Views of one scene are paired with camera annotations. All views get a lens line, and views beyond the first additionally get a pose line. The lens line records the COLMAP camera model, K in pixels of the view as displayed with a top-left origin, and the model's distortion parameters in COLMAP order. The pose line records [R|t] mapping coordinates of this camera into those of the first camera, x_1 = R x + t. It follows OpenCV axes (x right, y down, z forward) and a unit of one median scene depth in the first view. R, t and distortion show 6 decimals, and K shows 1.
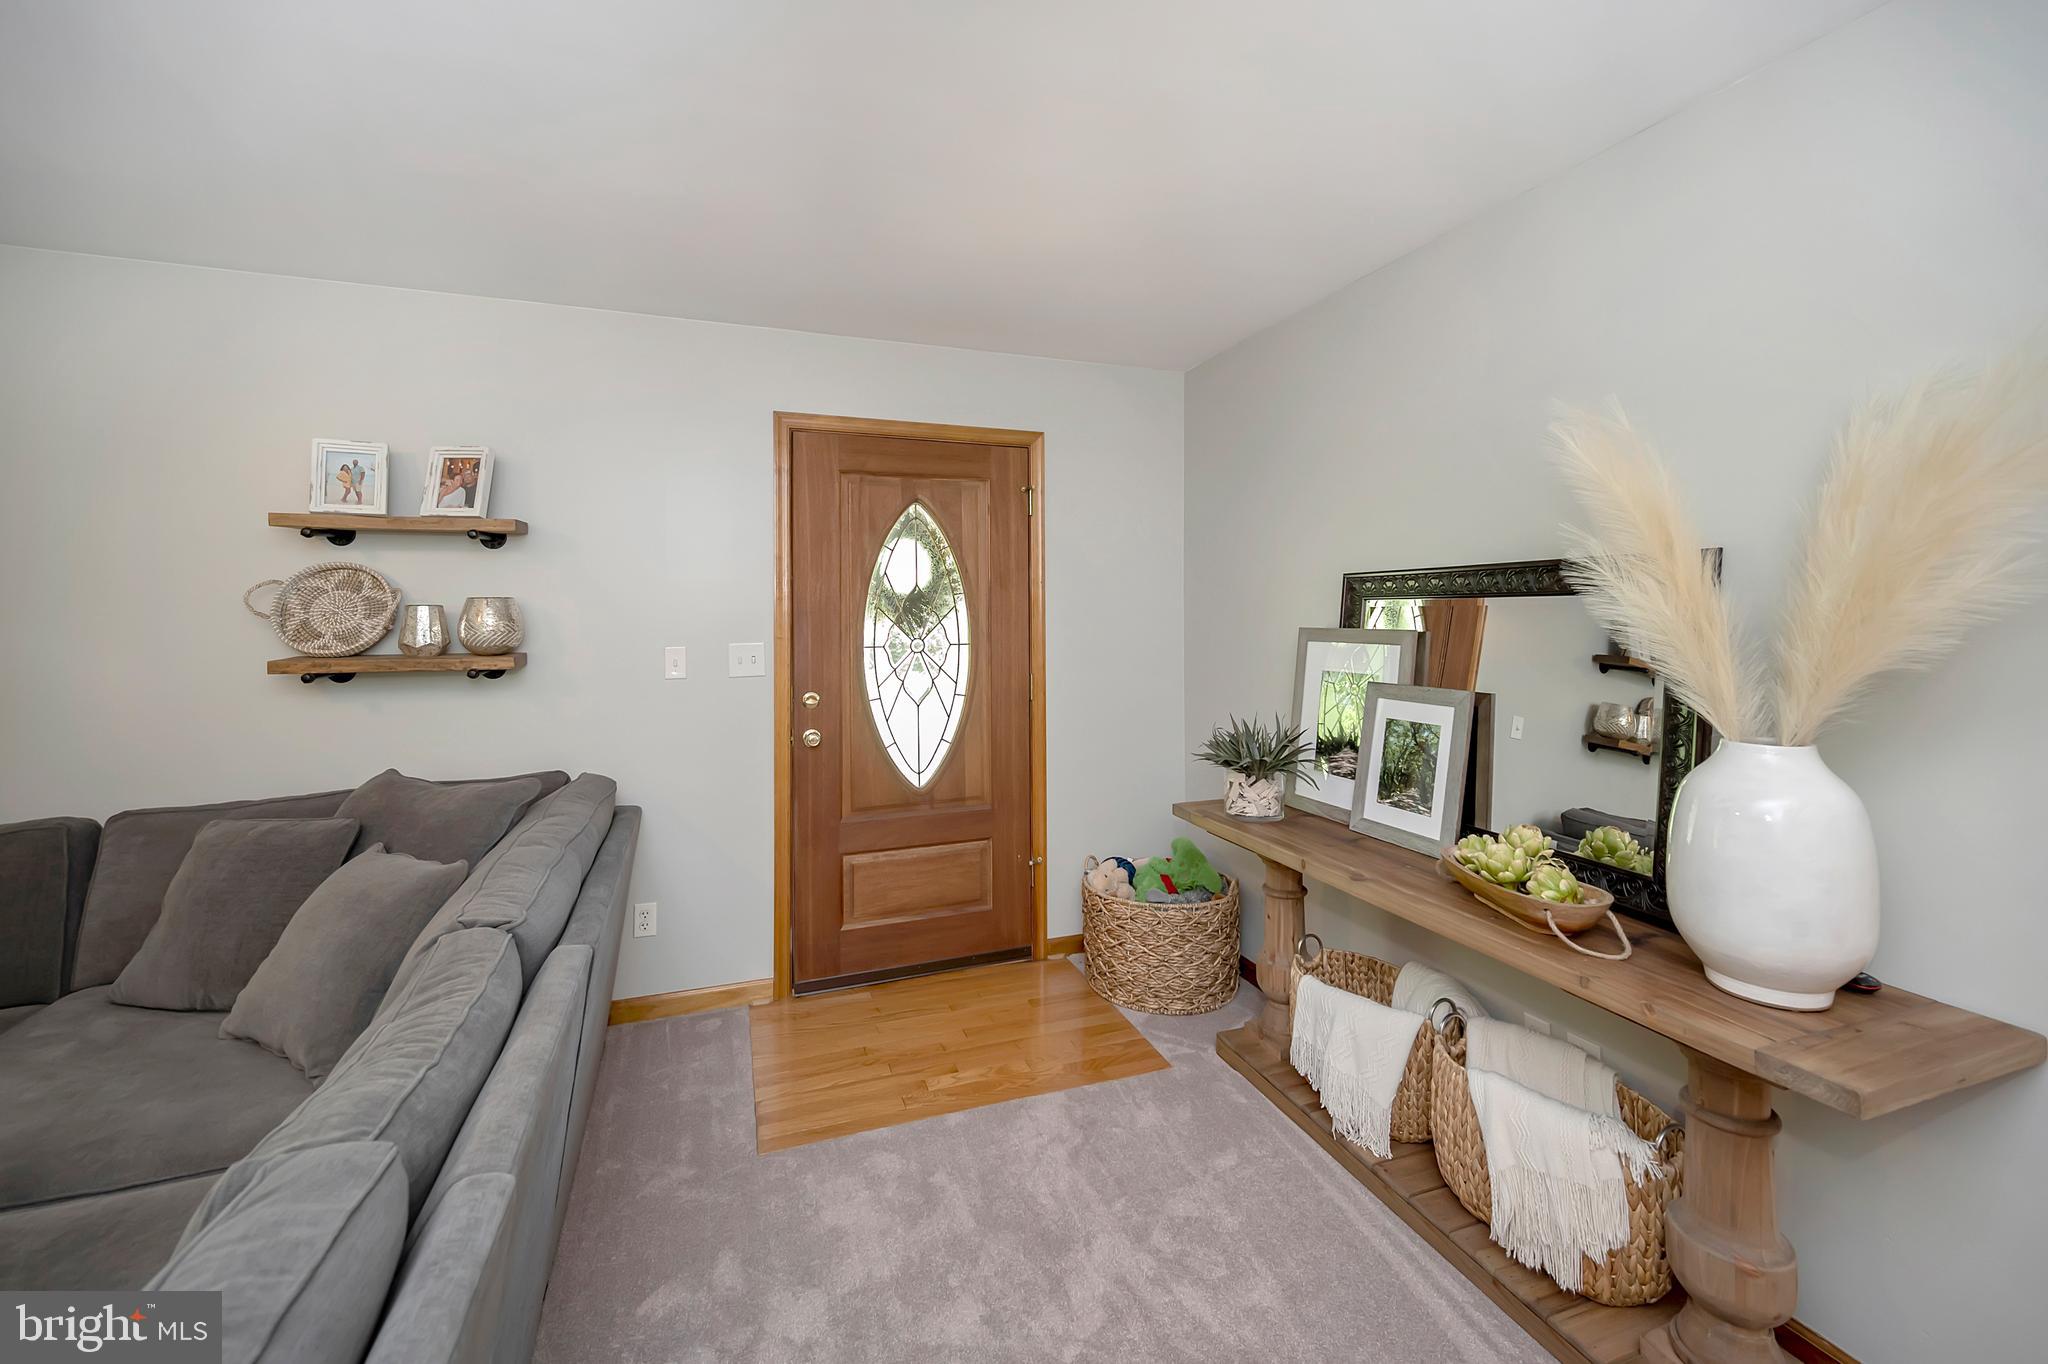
lens RADIAL K [[839.4, 0, 1025.0], [0, 839.4, 600.8], [0, 0, 1]] dist [0.000255, -0.000144]
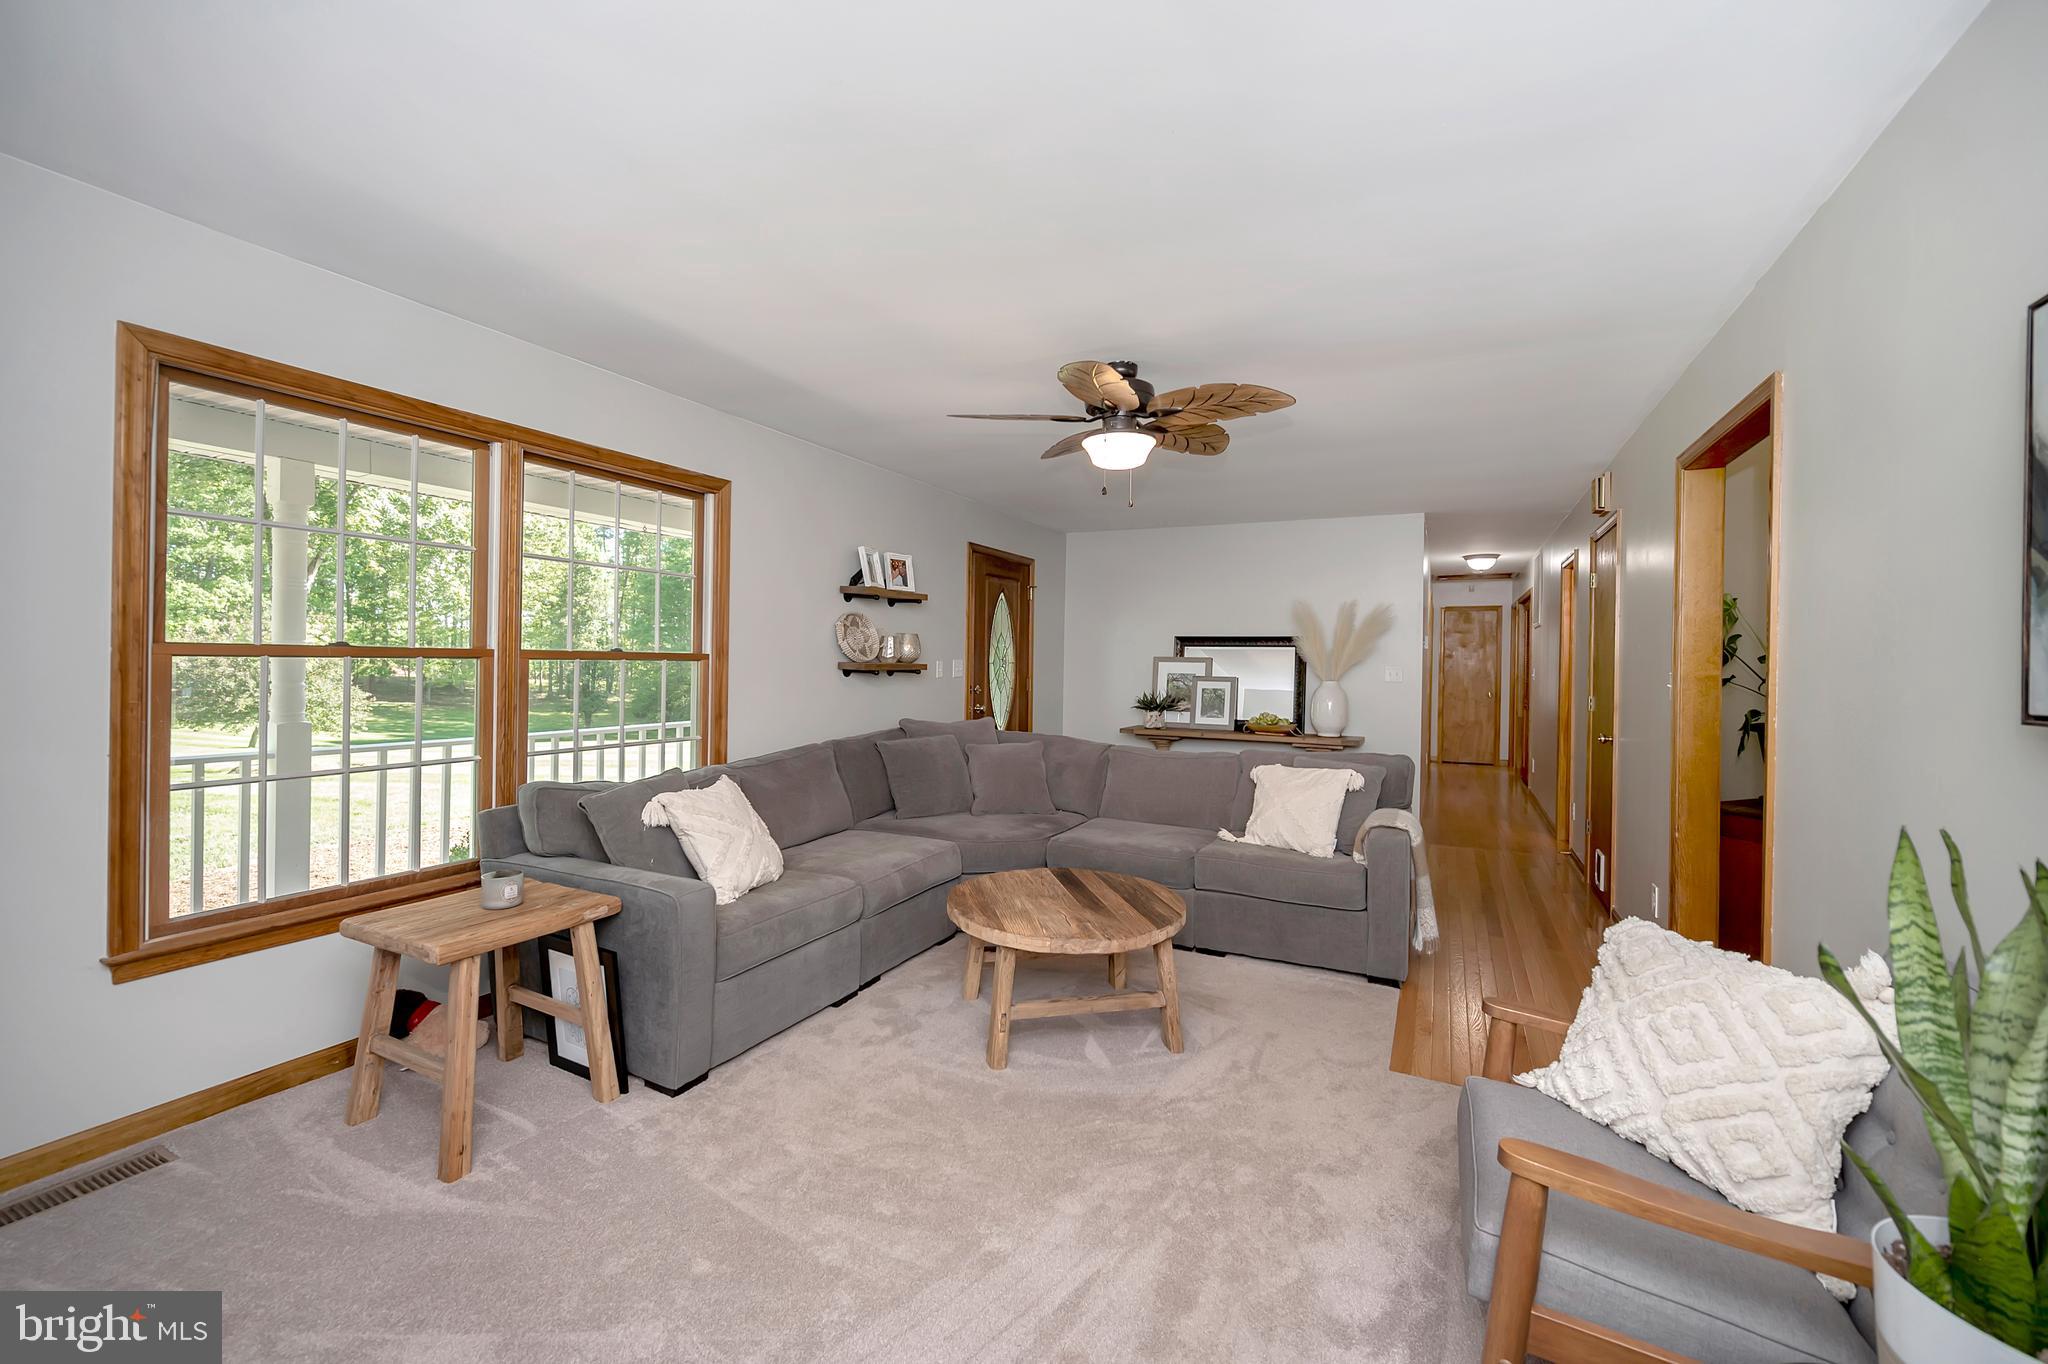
lens RADIAL K [[824.2, 0, 1023.0], [0, 824.2, 648.9], [0, 0, 1]] dist [-0.000509, -0.000002]
pose [[0.732080, 0.023580, 0.680811, -1.804893], [-0.026831, 0.999623, -0.005772, 0.036661], [-0.680690, -0.014041, 0.732437, -0.595560]]
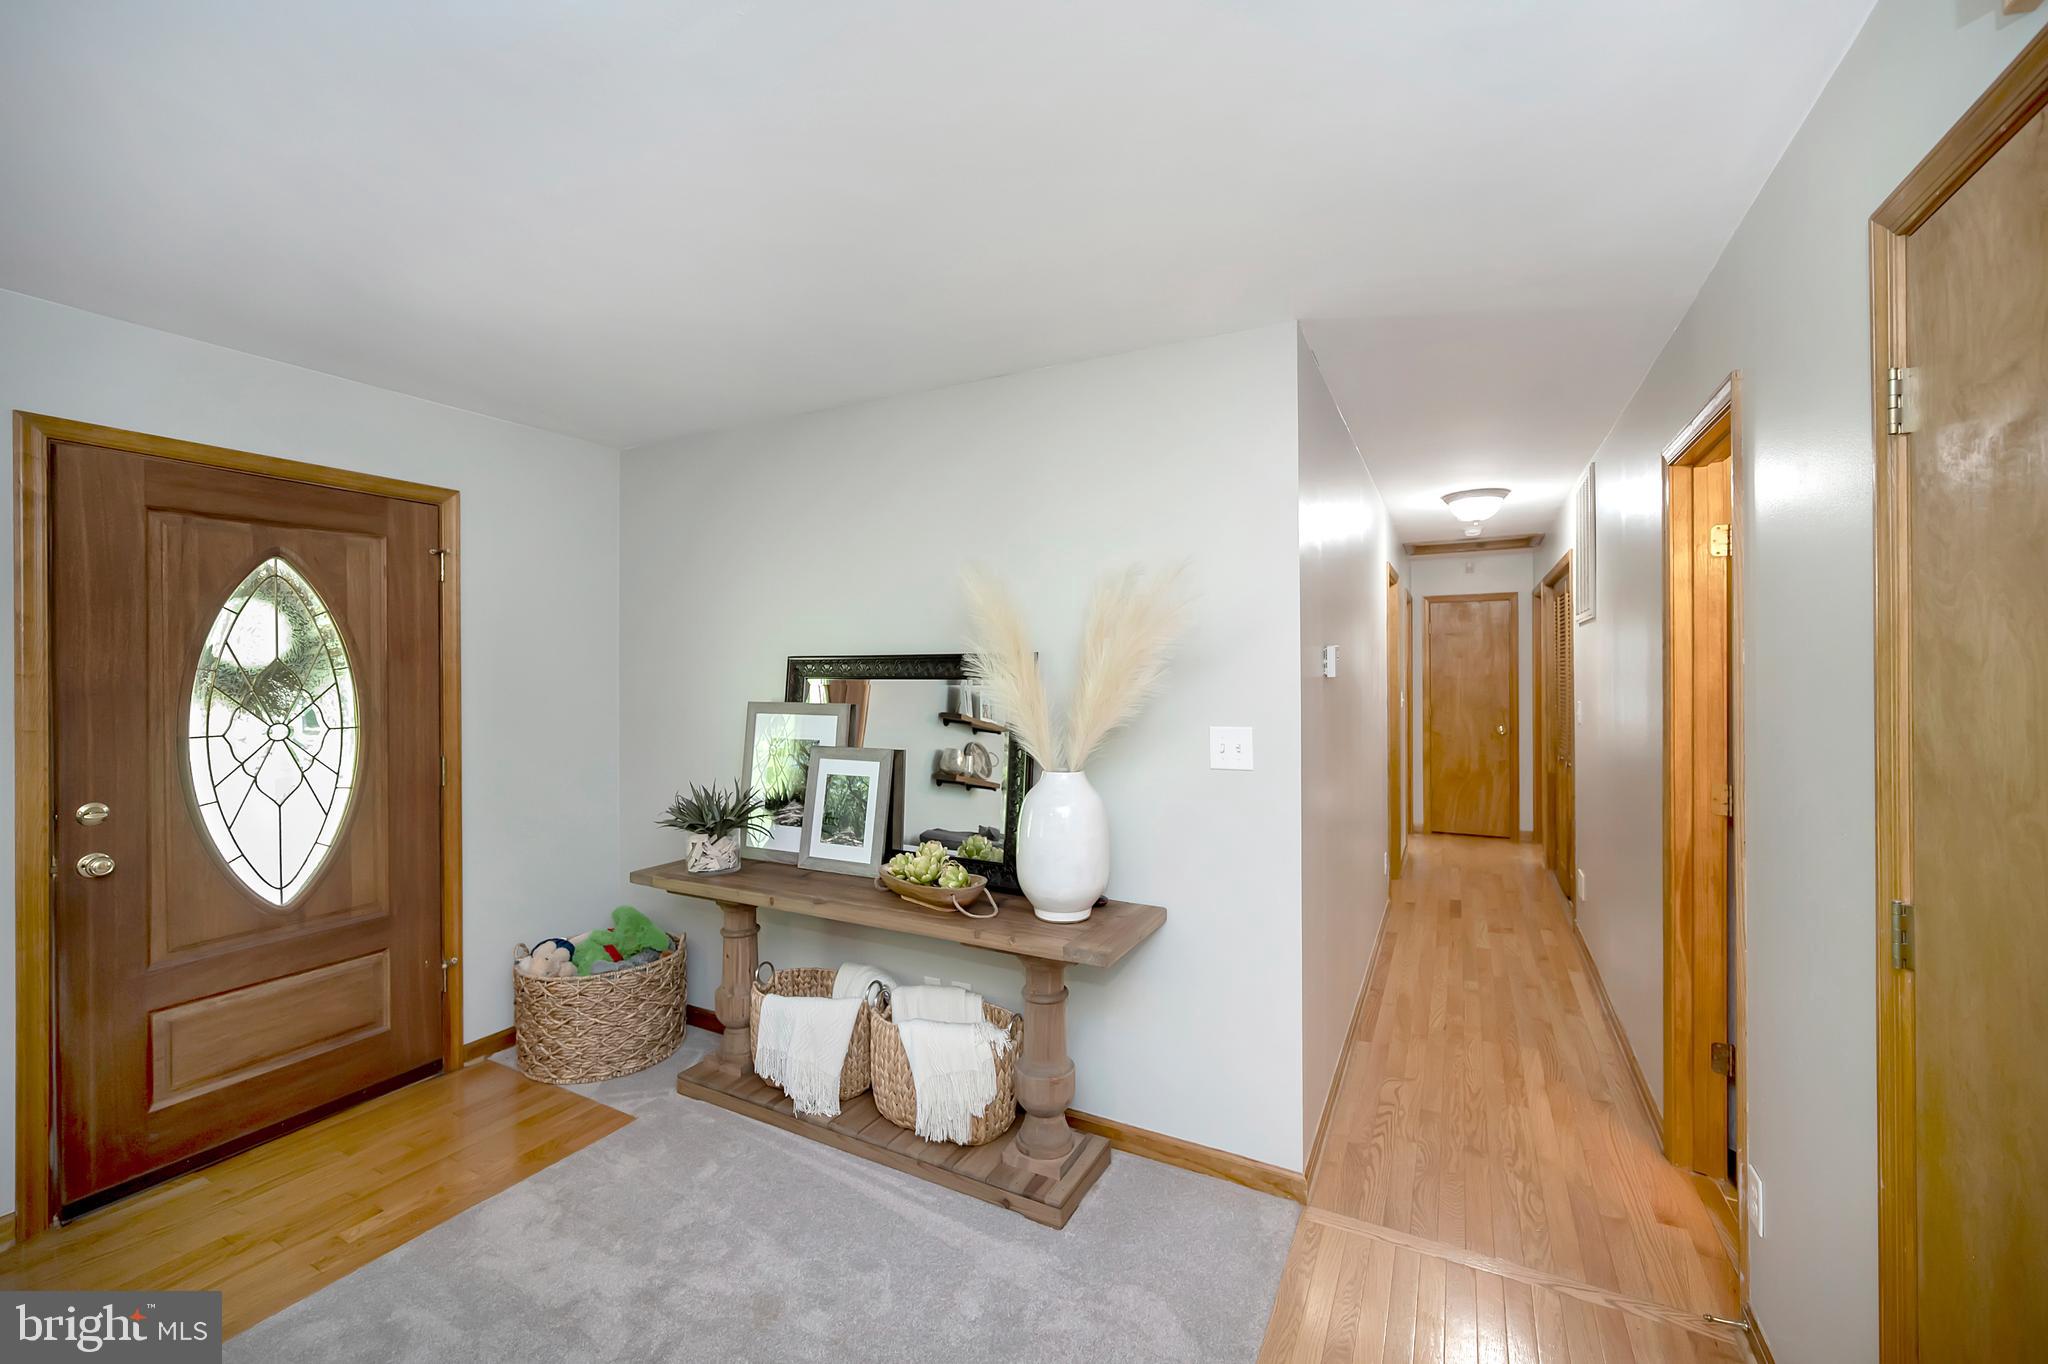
lens RADIAL K [[824.2, 0, 1023.0], [0, 824.2, 648.9], [0, 0, 1]] dist [-0.000509, -0.000002]
pose [[0.745170, 0.017689, 0.666640, -0.164083], [-0.008921, 0.999823, -0.016557, -0.027911], [-0.666815, 0.006391, 0.745196, -0.108753]]
